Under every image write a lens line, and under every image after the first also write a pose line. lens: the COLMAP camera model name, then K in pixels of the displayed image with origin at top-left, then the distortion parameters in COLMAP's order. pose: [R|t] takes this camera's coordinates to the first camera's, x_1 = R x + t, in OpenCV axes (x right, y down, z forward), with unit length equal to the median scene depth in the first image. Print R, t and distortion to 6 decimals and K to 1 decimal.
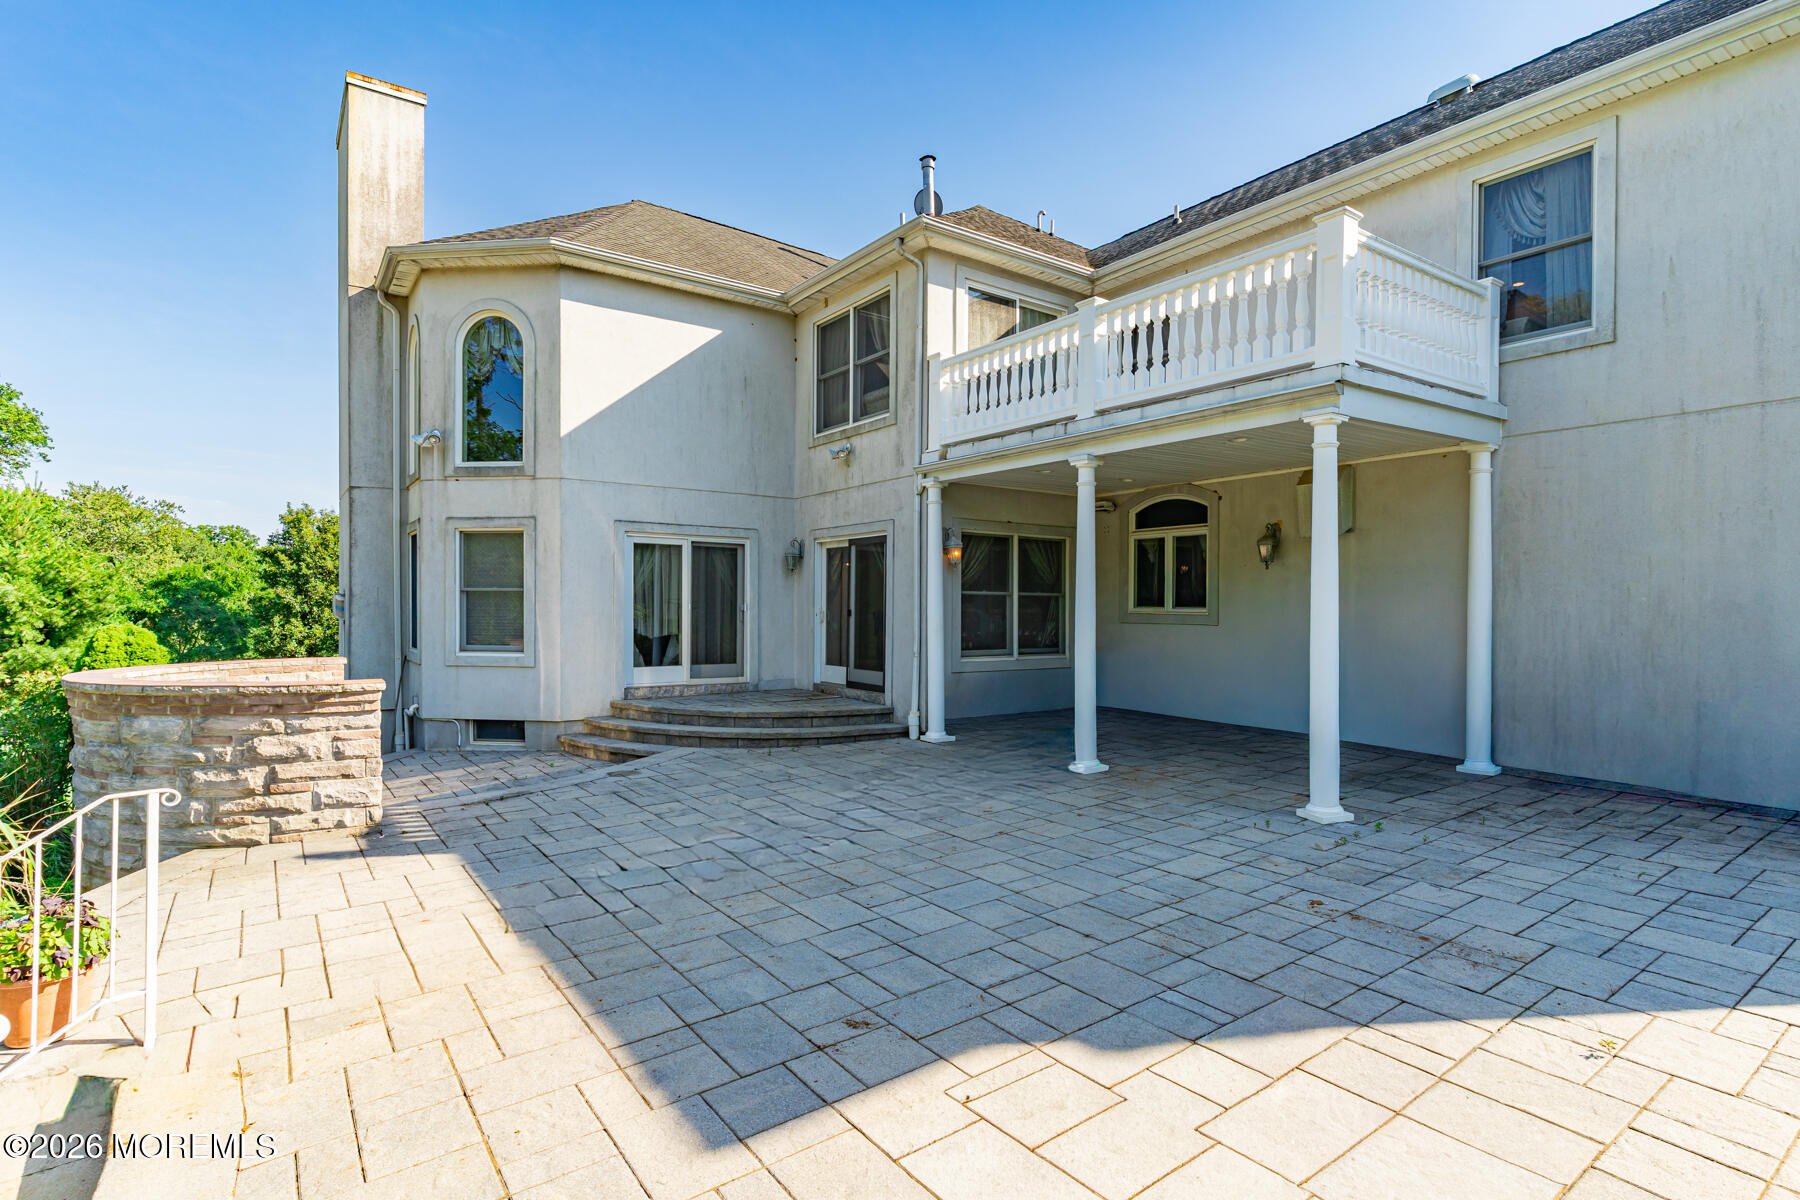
lens RADIAL K [[858.8, 0, 900.0], [0, 858.8, 600.0], [0, 0, 1]] dist [0.000629, 0.000617]
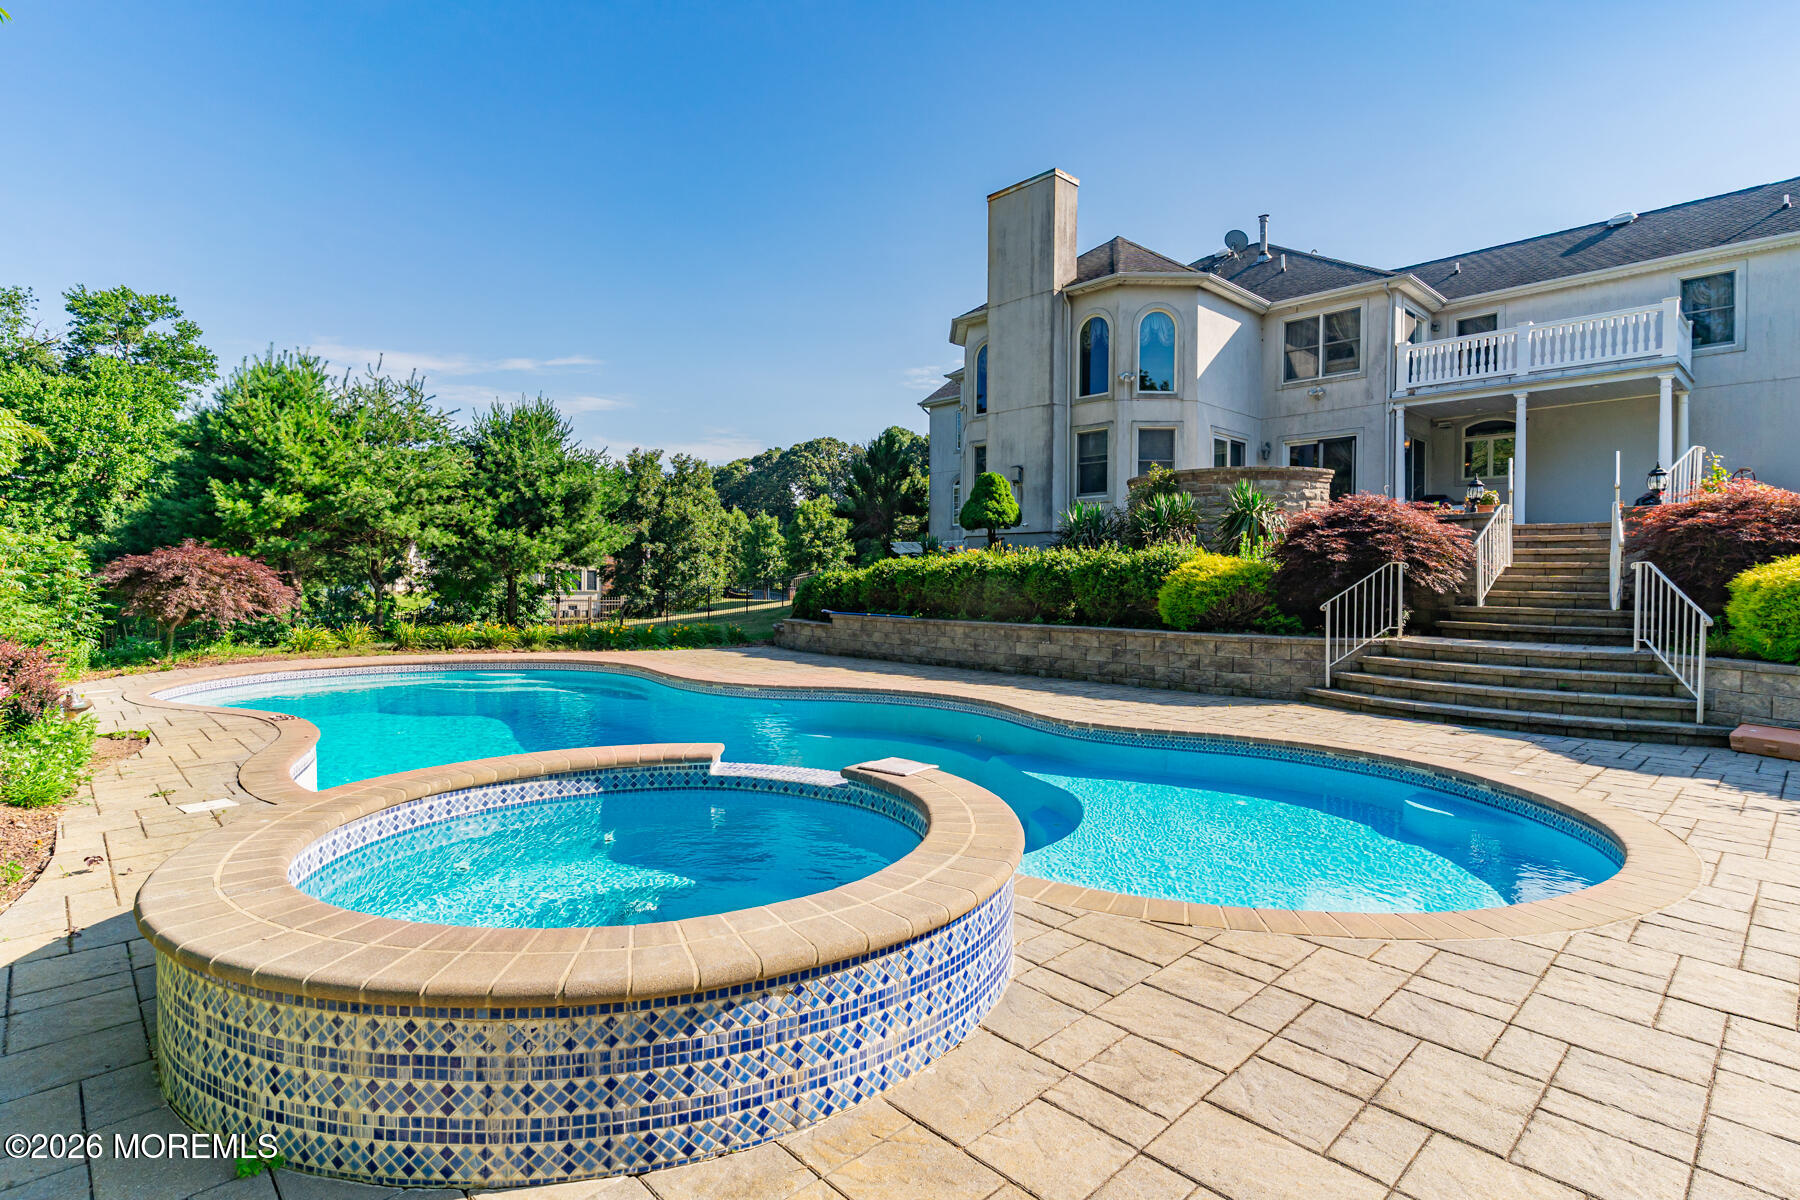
lens RADIAL K [[858.8, 0, 900.0], [0, 858.8, 600.0], [0, 0, 1]] dist [0.000629, 0.000617]
pose [[0.991034, -0.004611, 0.133529, -1.289162], [0.000019, 0.999409, 0.034373, 0.227496], [-0.133608, -0.034063, 0.990449, -0.784142]]
